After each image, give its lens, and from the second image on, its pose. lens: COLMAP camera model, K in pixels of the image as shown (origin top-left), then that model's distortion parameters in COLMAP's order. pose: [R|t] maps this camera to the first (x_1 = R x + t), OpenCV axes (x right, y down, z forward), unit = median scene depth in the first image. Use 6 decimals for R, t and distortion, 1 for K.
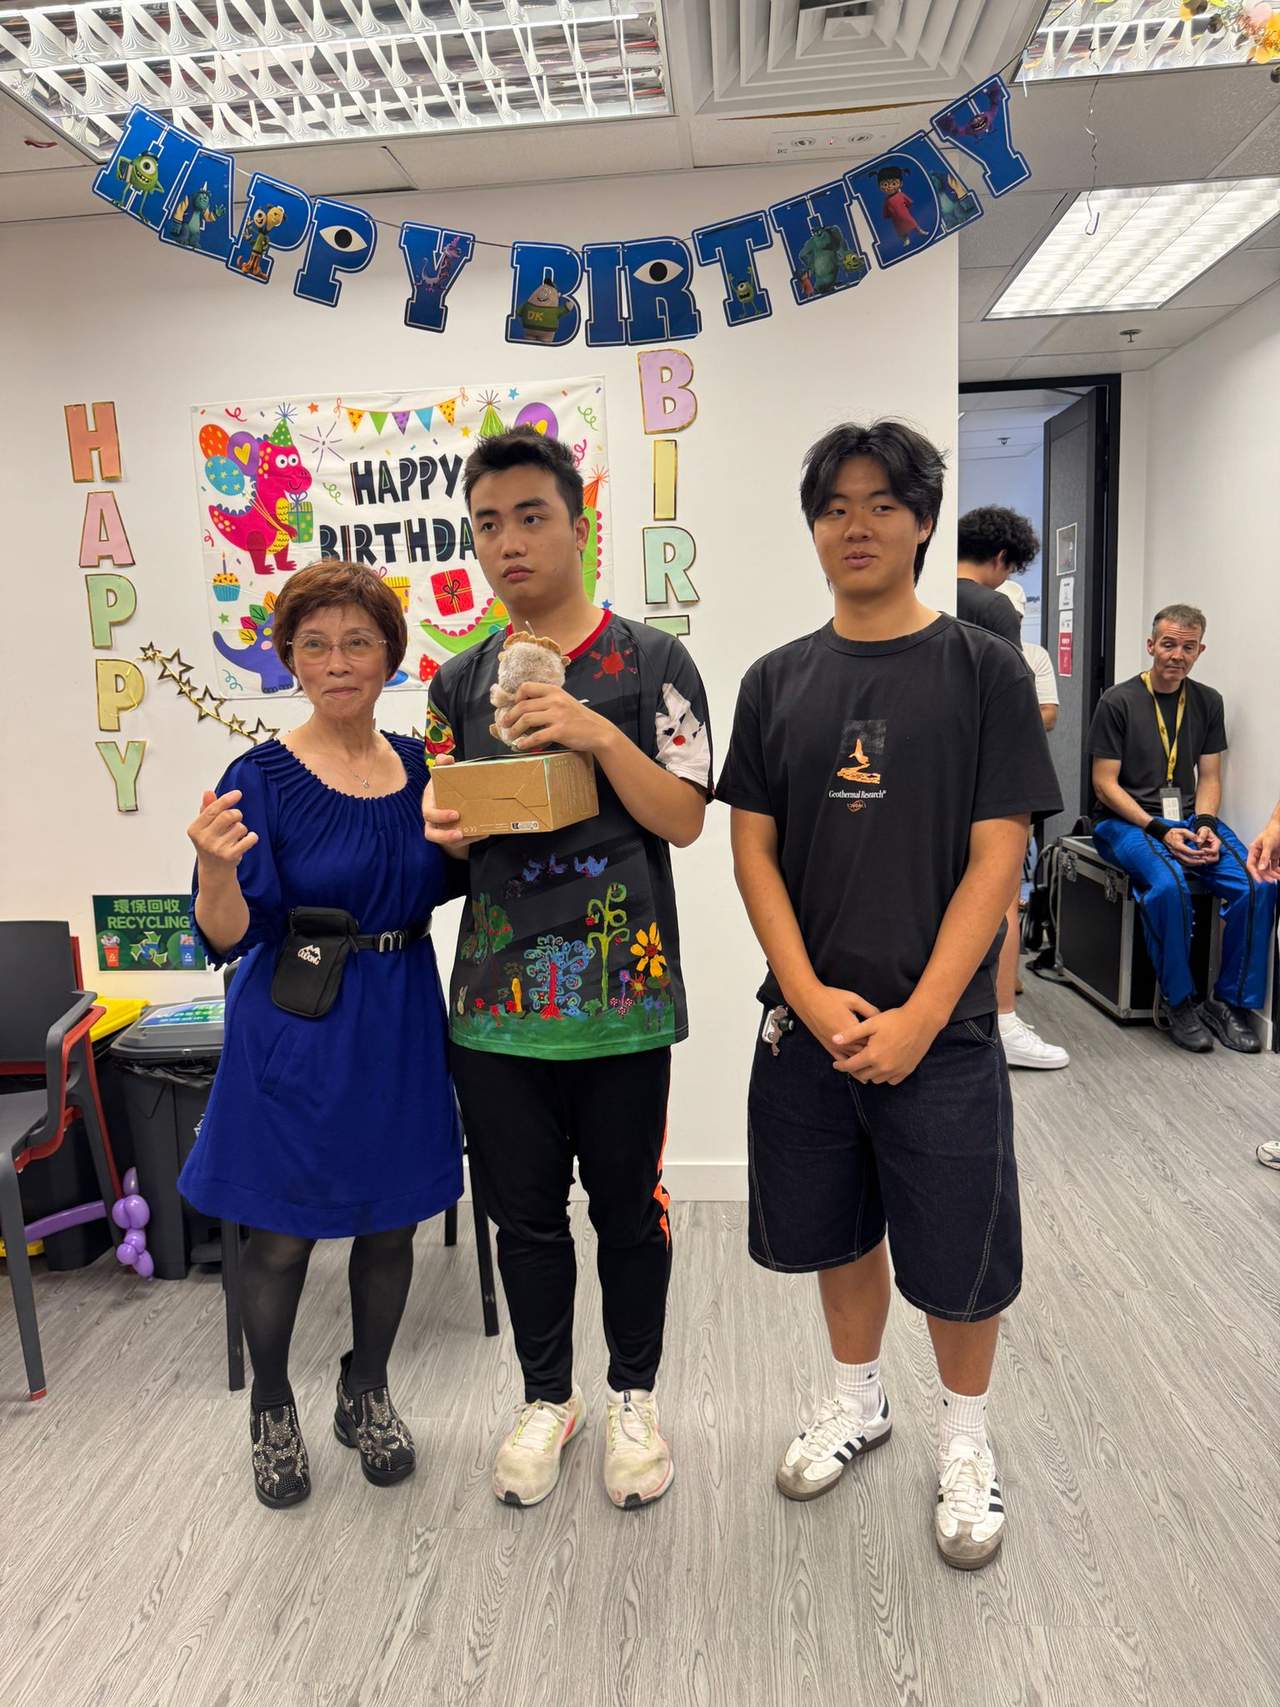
lens RADIAL K [[1226.9, 0, 630.7], [0, 1226.9, 854.7], [0, 0, 1]] dist [0.004661, -0.014245]
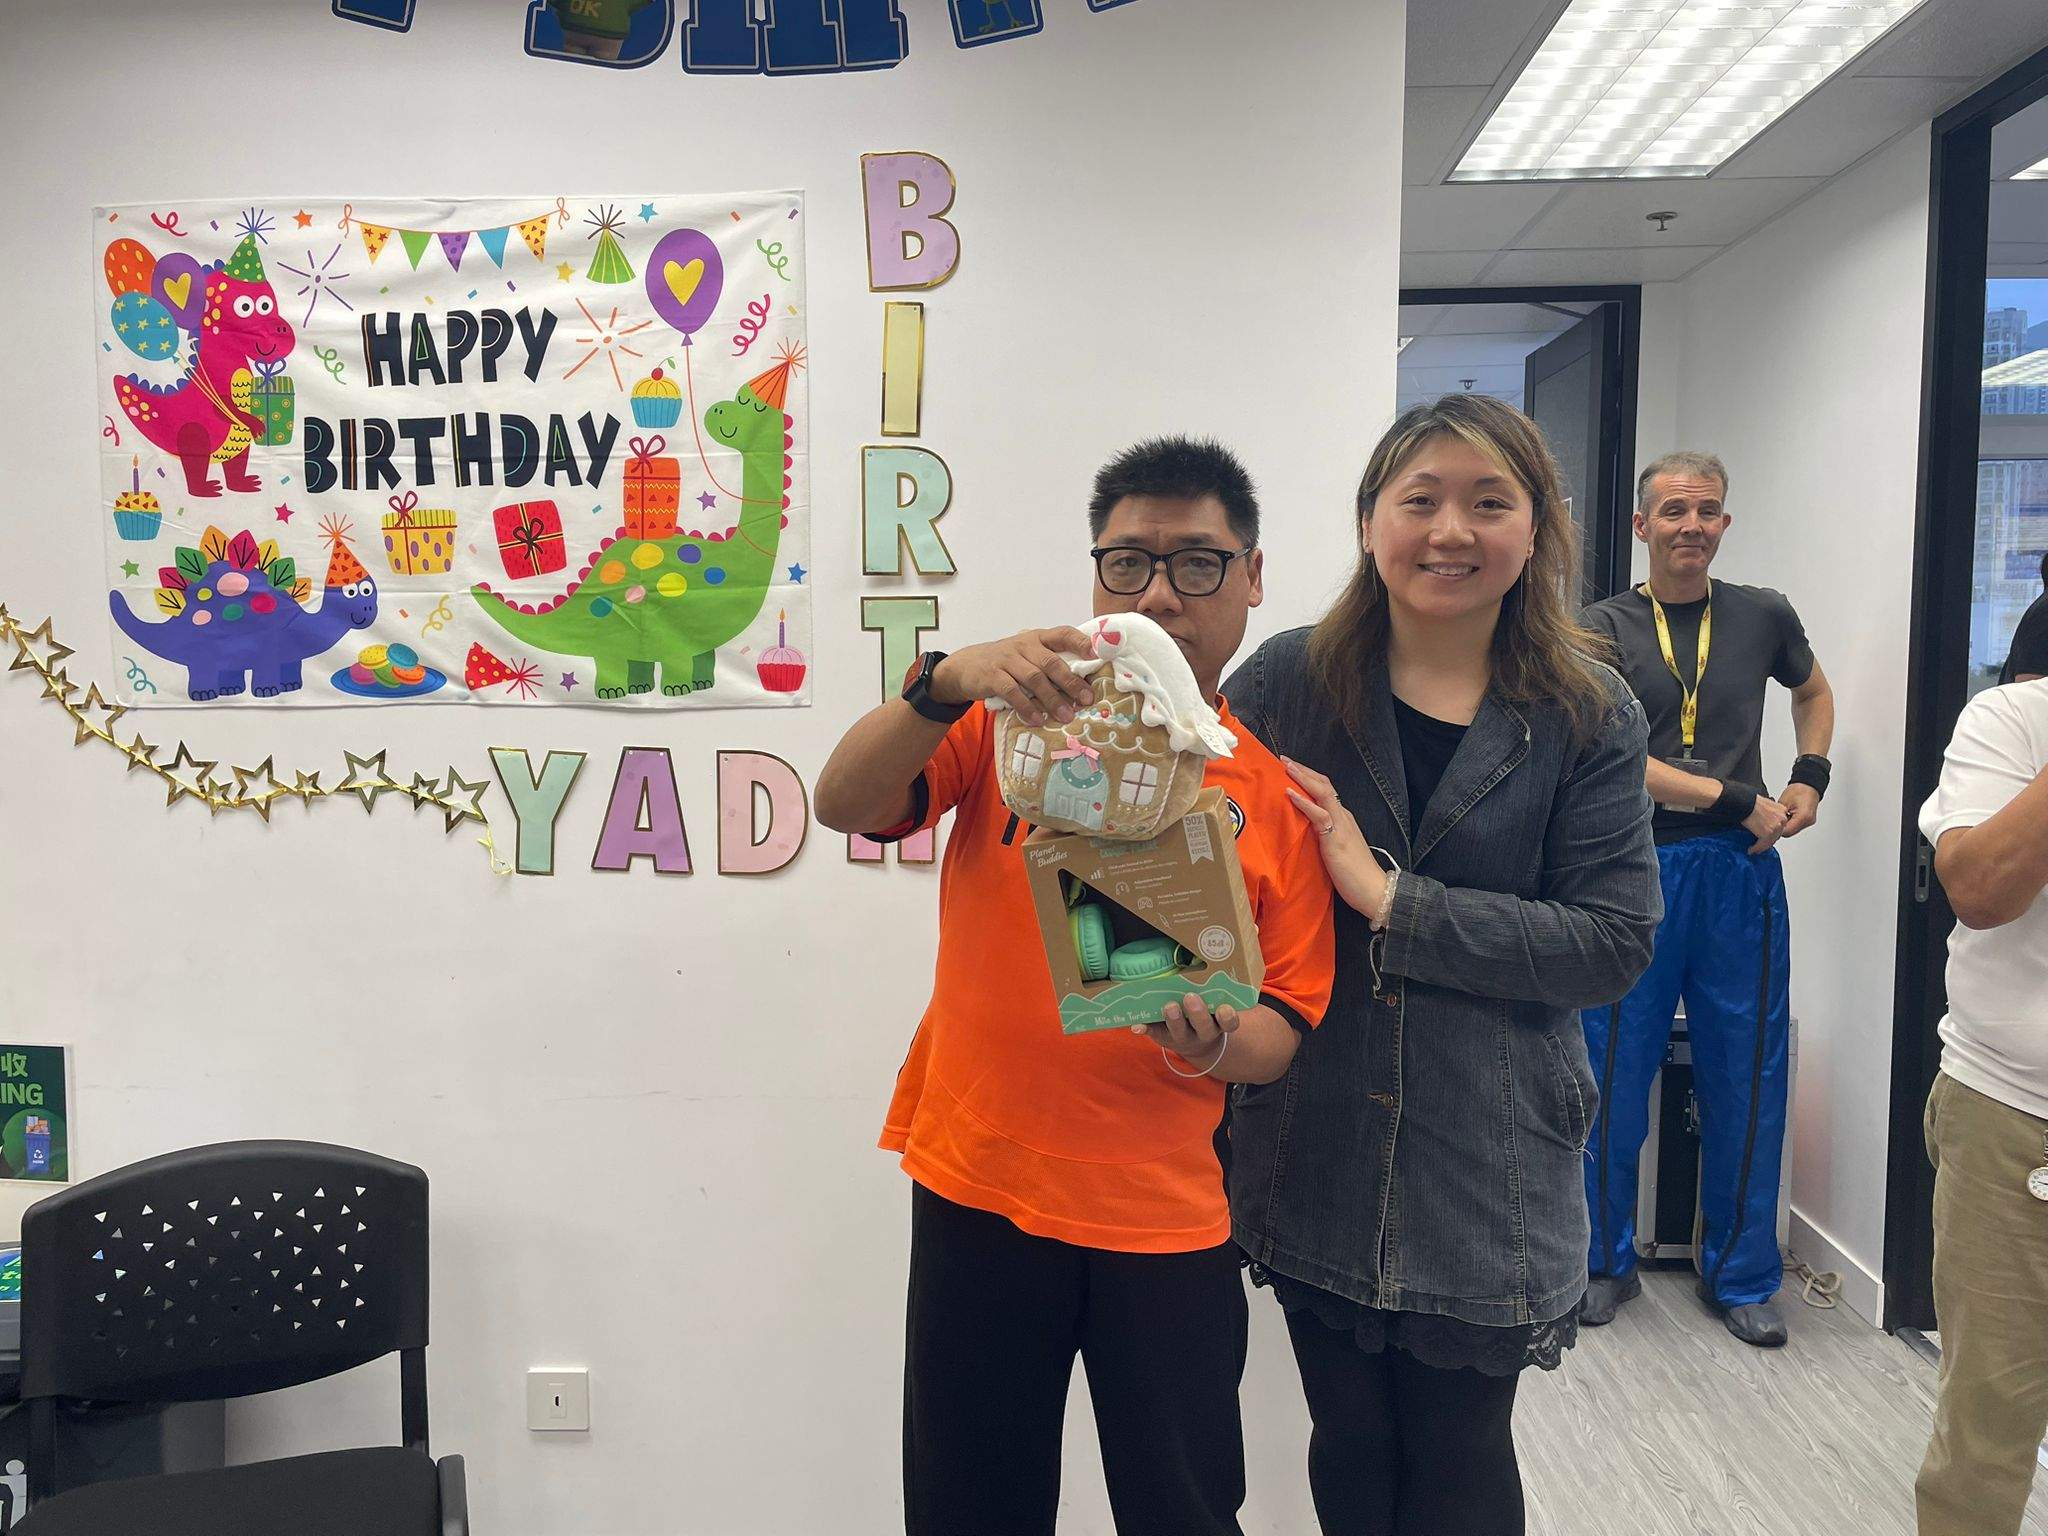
lens RADIAL K [[1572.6, 0, 1036.3], [0, 1572.6, 773.5], [0, 0, 1]] dist [0.048821, -0.058126]
pose [[0.998651, 0.040606, 0.032352, 0.075554], [-0.037643, 0.995455, -0.087473, -0.050098], [-0.035757, 0.086138, 0.995641, 0.263839]]
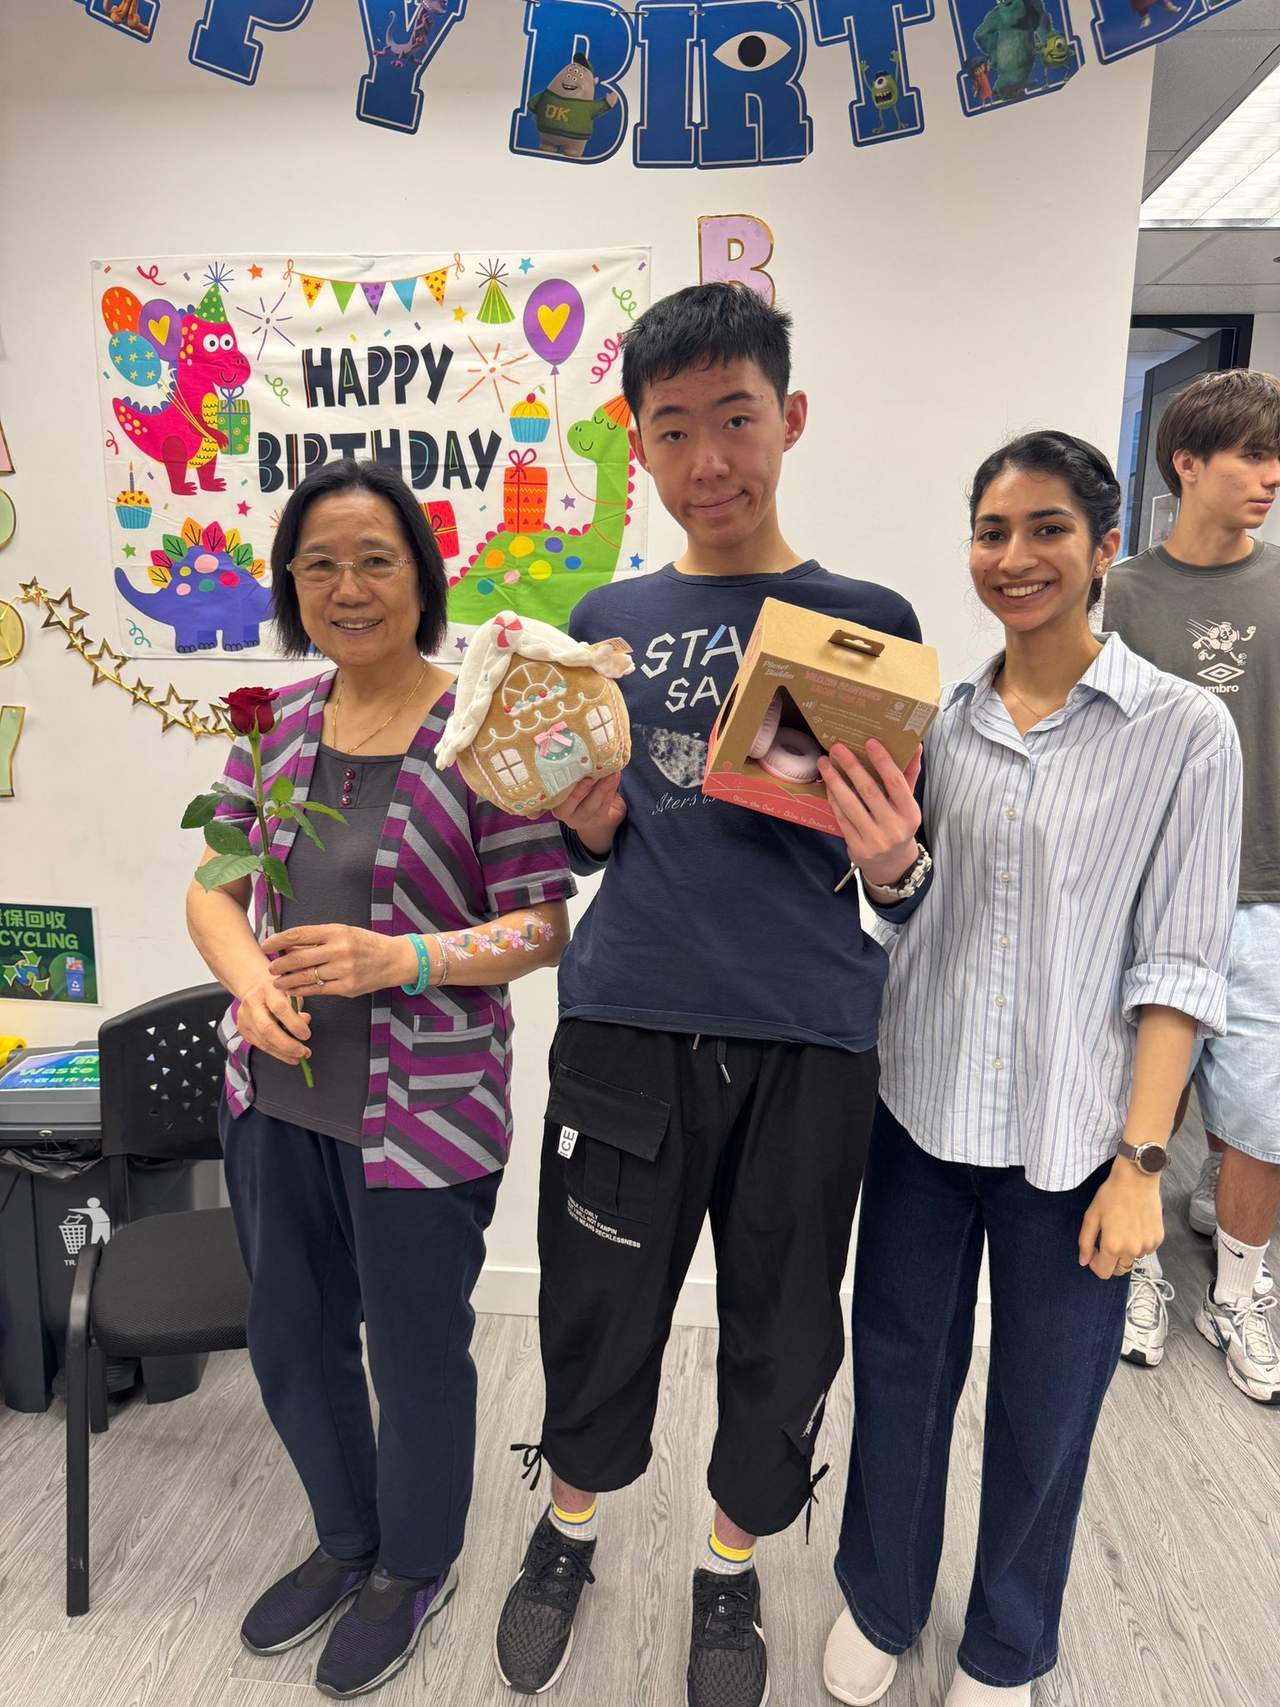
lens RADIAL K [[1226.9, 0, 635.7], [0, 1226.9, 867.3], [0, 0, 1]] dist [0.004661, -0.014245]
pose [[0.998475, 0.055071, 0.003754, -0.012559], [-0.055191, 0.997138, 0.051660, -0.057029], [-0.000898, -0.051788, 0.998658, 0.245036]]
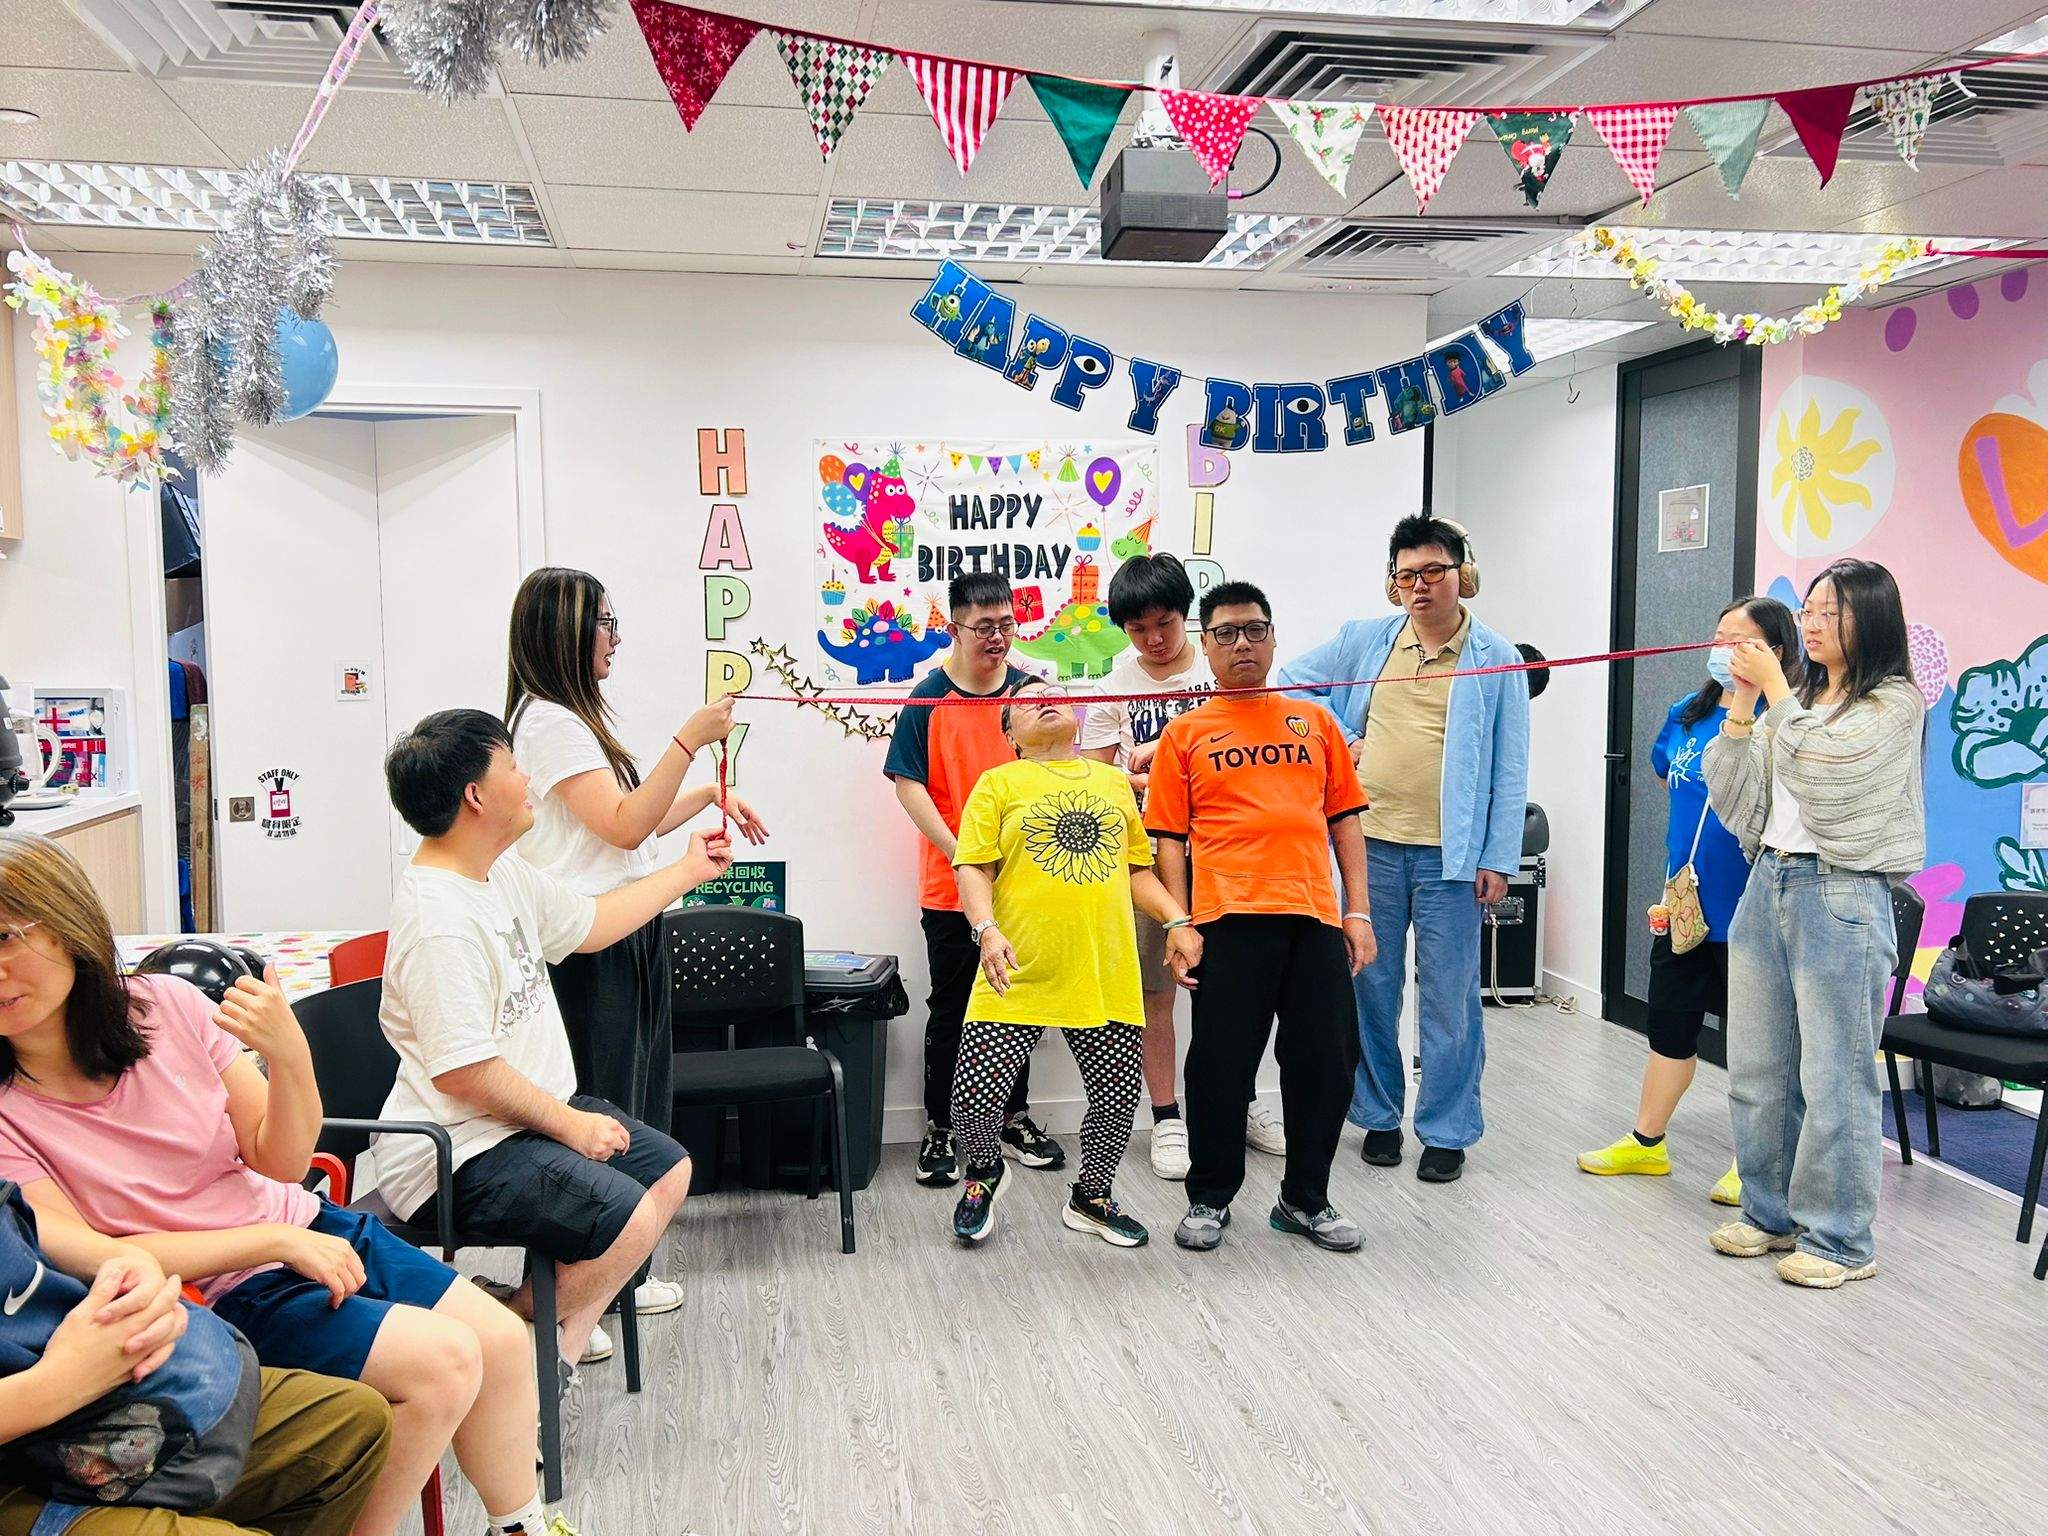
lens RADIAL K [[1739.9, 0, 1020.4], [0, 1739.9, 802.6], [0, 0, 1]] dist [0.065450, -0.088881]
pose [[0.965693, 0.012531, 0.259384, -0.606622], [0.006525, 0.997349, -0.072474, 0.103311], [-0.259604, 0.071680, 0.963051, -0.637579]]
